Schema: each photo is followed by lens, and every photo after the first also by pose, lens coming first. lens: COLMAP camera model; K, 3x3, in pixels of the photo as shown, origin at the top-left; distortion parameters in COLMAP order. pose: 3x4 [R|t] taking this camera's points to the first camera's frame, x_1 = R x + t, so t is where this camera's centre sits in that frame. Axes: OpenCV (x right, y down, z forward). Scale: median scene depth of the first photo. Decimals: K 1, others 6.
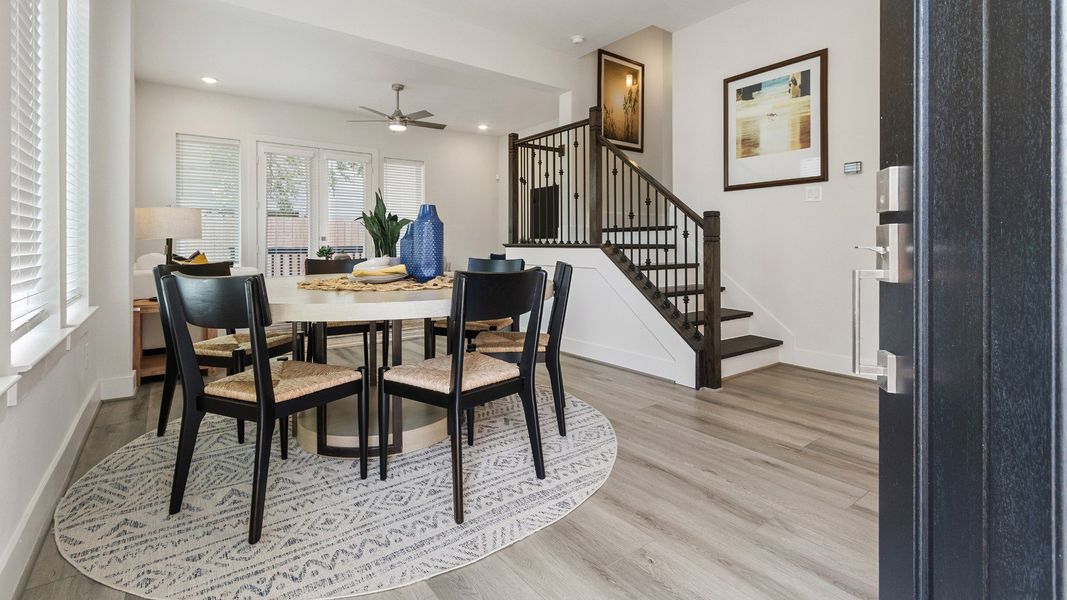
lens RADIAL K [[478.1, 0, 529.3], [0, 478.1, 245.5], [0, 0, 1]] dist [0.006814, 0.000012]
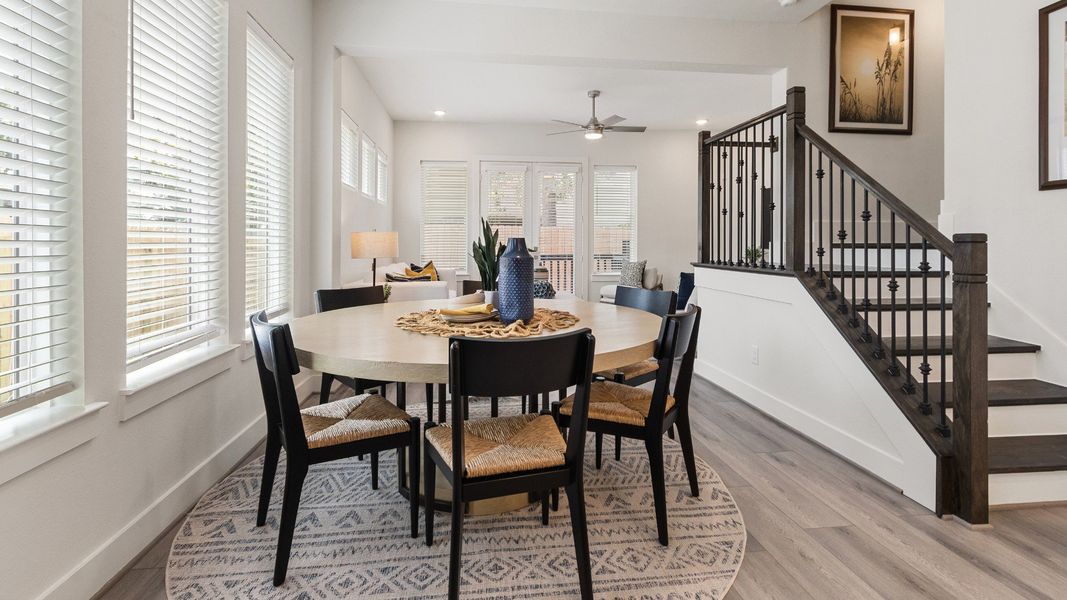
lens RADIAL K [[487.2, 0, 530.9], [0, 487.2, 245.2], [0, 0, 1]] dist [0.002557, -0.000158]
pose [[0.869187, 0.003913, -0.494469, 0.162365], [-0.003665, 0.999992, 0.001471, -0.044872], [0.494470, 0.000533, 0.869194, 0.139495]]
